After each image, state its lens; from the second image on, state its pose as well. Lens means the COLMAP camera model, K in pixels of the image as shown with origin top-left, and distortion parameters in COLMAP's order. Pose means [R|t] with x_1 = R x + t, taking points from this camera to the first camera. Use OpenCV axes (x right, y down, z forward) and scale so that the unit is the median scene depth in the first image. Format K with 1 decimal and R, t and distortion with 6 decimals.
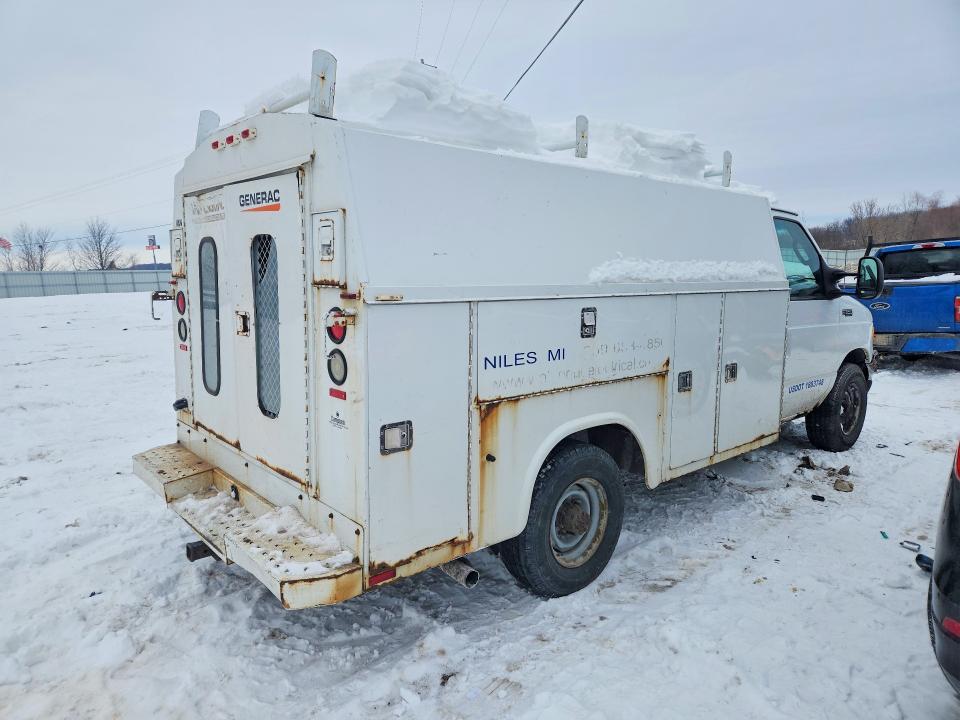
lens RADIAL K [[653.7, 0, 479.0], [0, 653.7, 363.5], [0, 0, 1]] dist [0.075306, -0.000212]
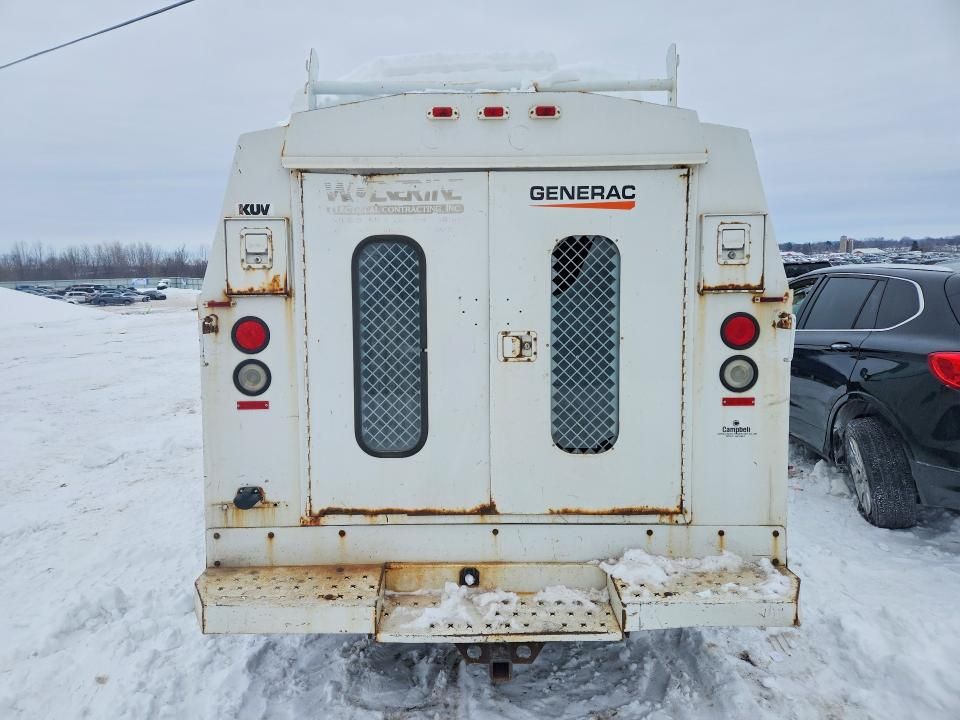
lens RADIAL K [[653.7, 0, 479.2], [0, 653.7, 358.0], [0, 0, 1]] dist [0.075306, -0.000212]
pose [[0.638083, -0.092133, 0.764435, -1.183916], [0.124874, 0.992054, 0.015333, -0.078912], [-0.759774, 0.085675, 0.644518, 0.643761]]
